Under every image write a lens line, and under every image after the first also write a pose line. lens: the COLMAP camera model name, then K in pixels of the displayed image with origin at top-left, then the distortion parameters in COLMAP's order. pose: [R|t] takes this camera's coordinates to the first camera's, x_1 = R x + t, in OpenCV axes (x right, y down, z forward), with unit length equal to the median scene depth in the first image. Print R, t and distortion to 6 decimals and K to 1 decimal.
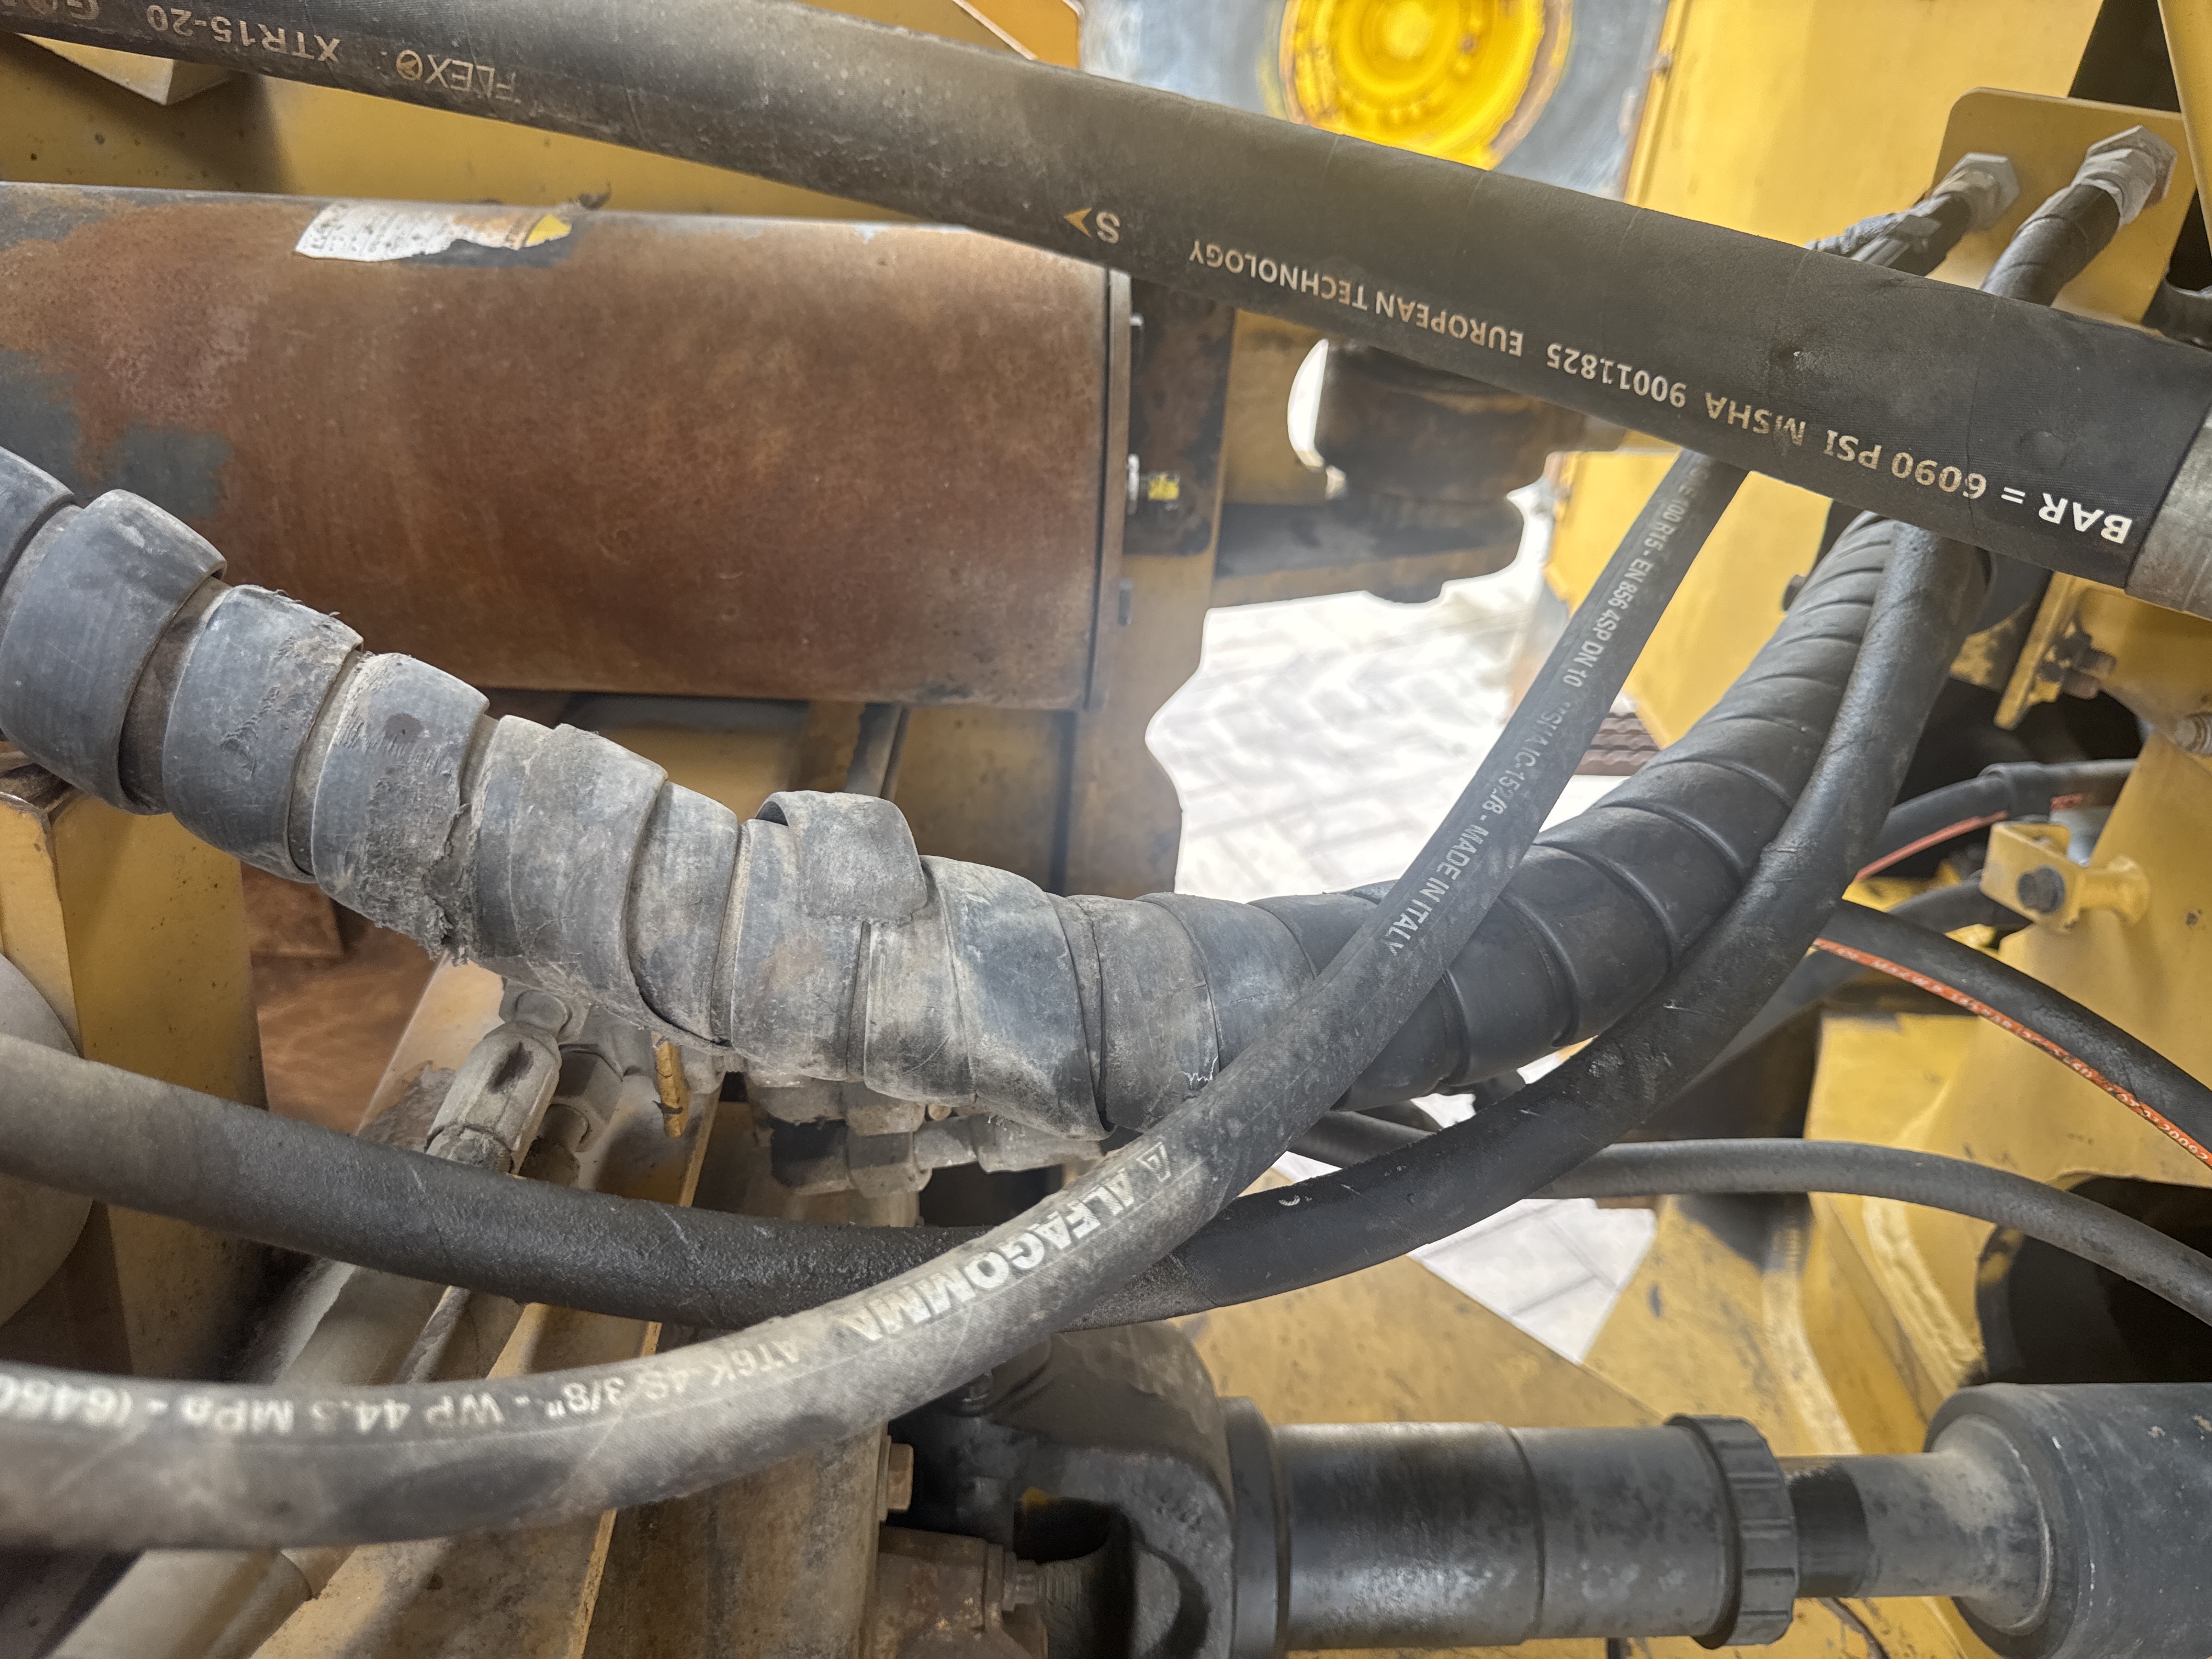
lens RADIAL K [[1544.9, 0, 1106.0], [0, 1544.9, 829.5], [0, 0, 1]] dist [0.020748, -0.005477]
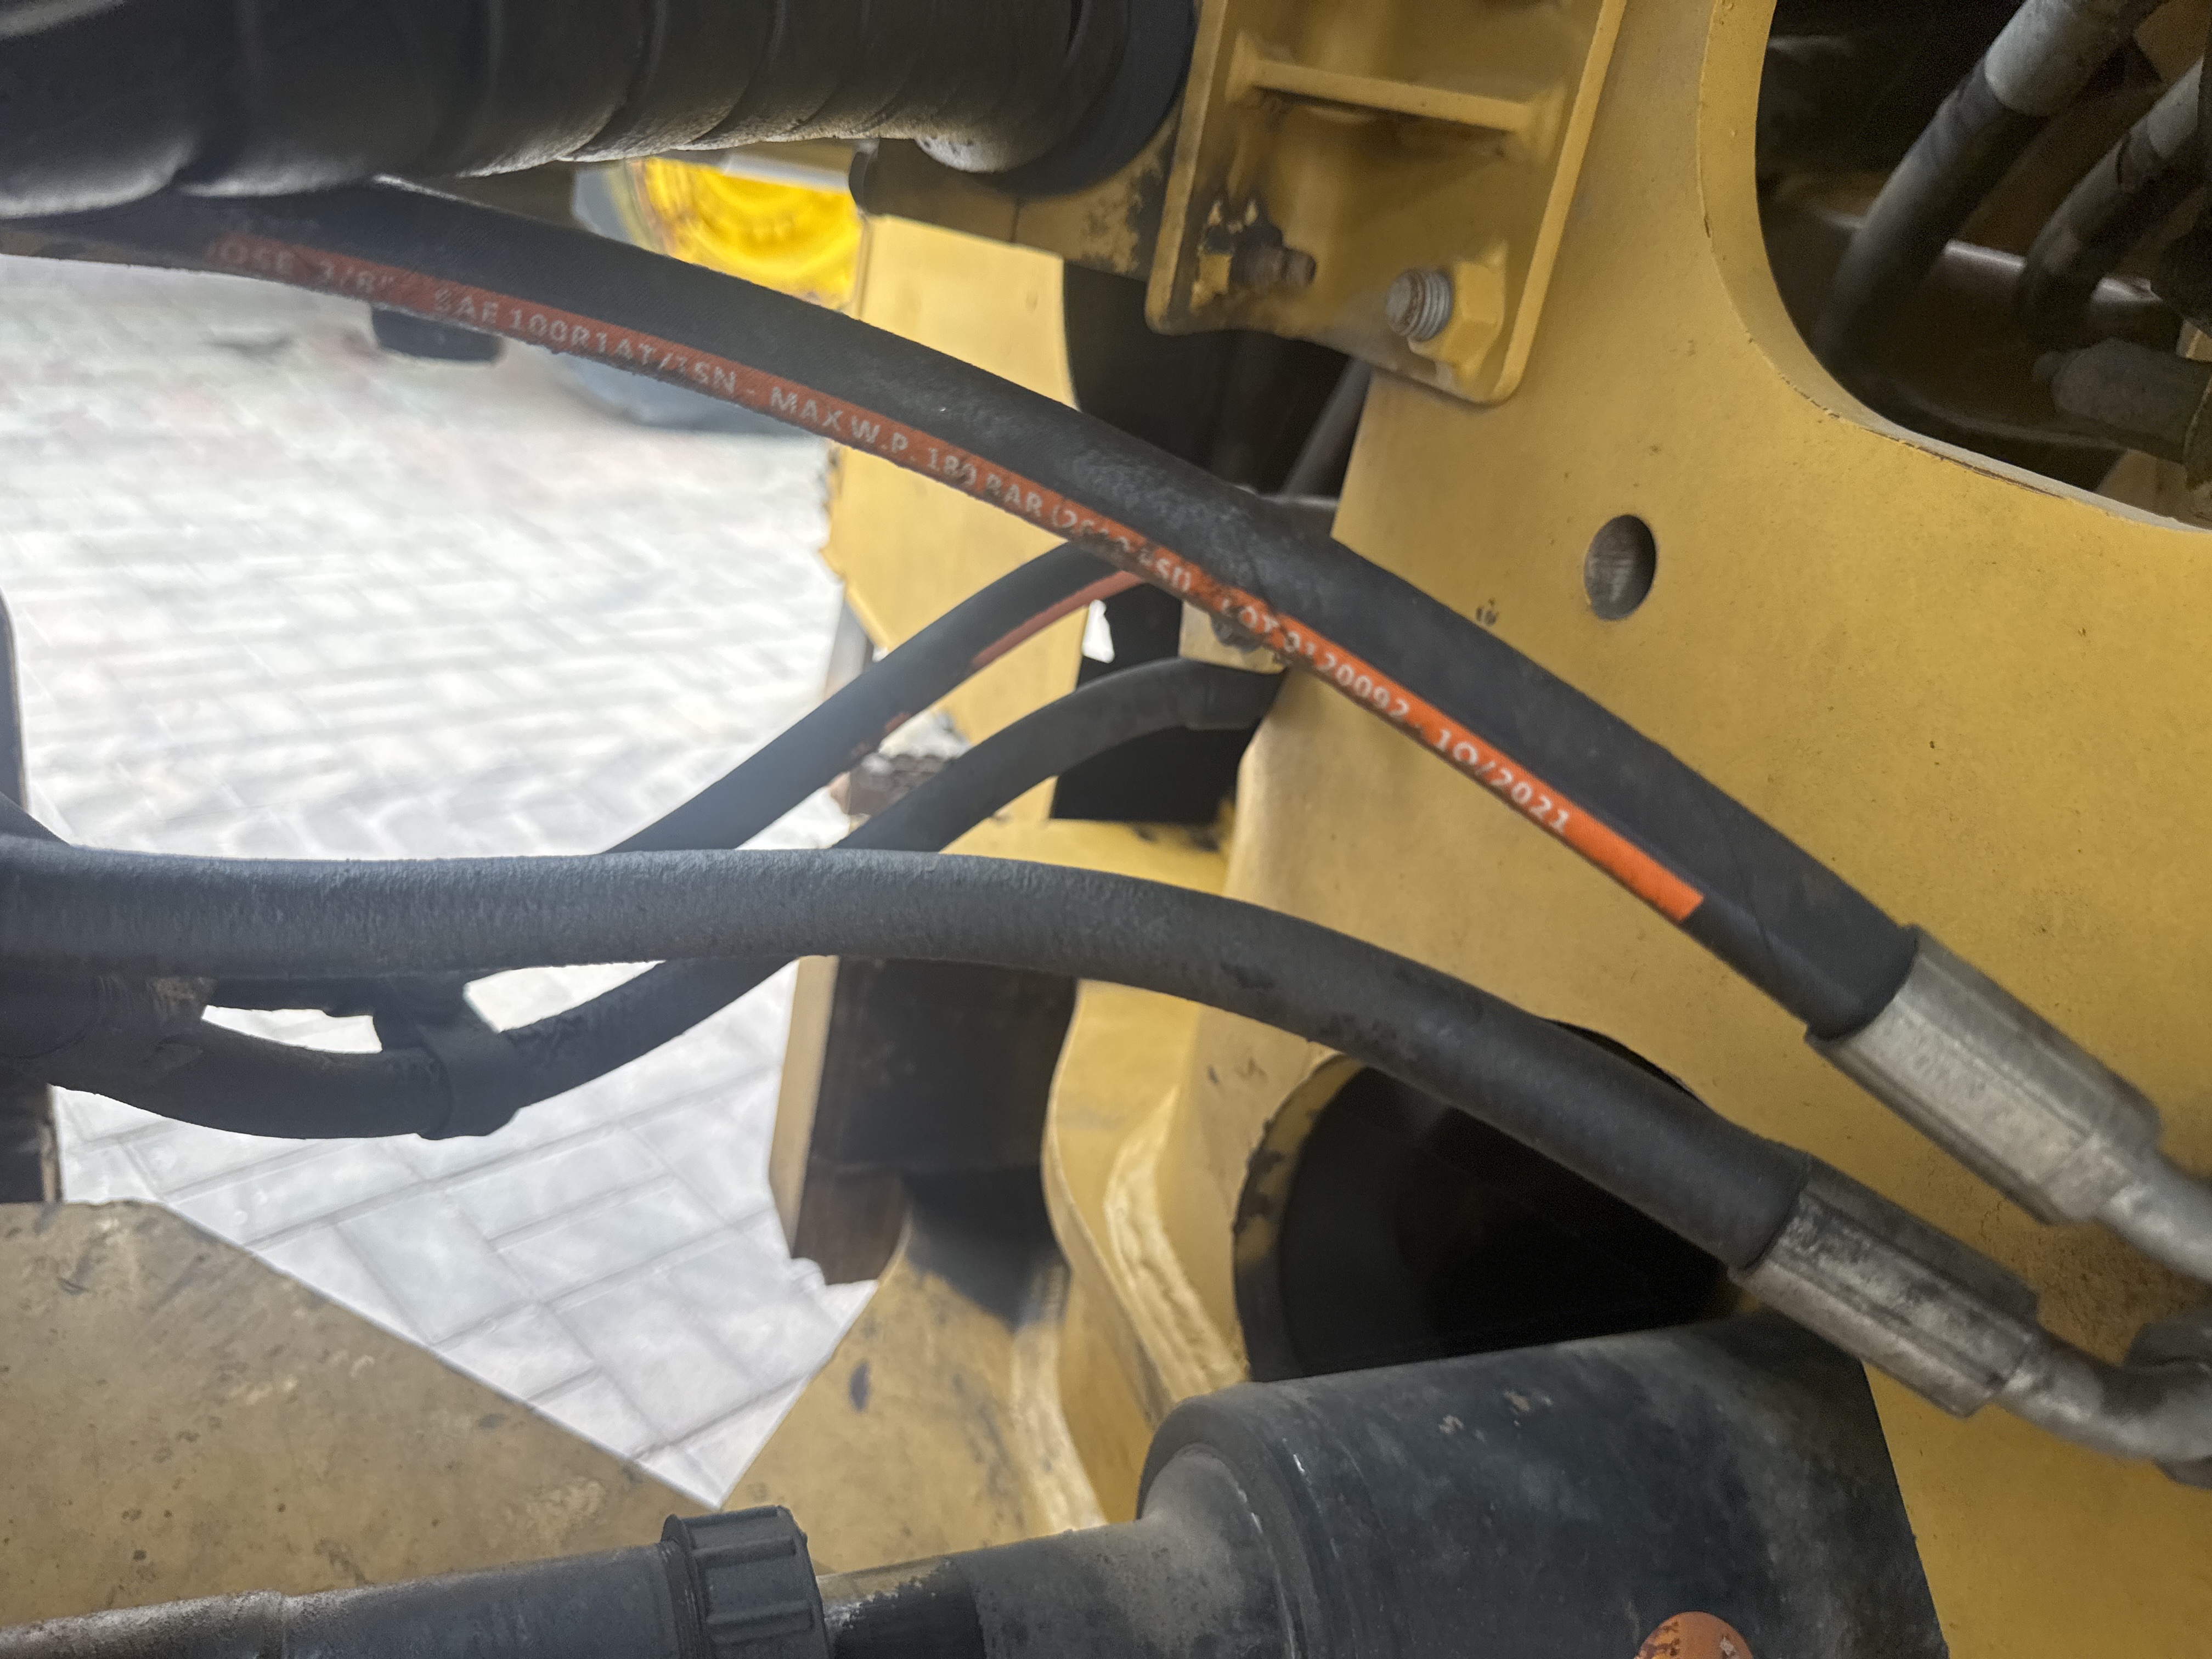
lens RADIAL K [[1598.7, 0, 1015.3], [0, 1598.7, 833.6], [0, 0, 1]] dist [-0.005199, -0.002686]
pose [[0.956507, -0.023528, 0.290760, 0.262712], [0.056639, 0.992753, -0.105992, 0.167384], [-0.286159, 0.117850, 0.950907, 0.337855]]
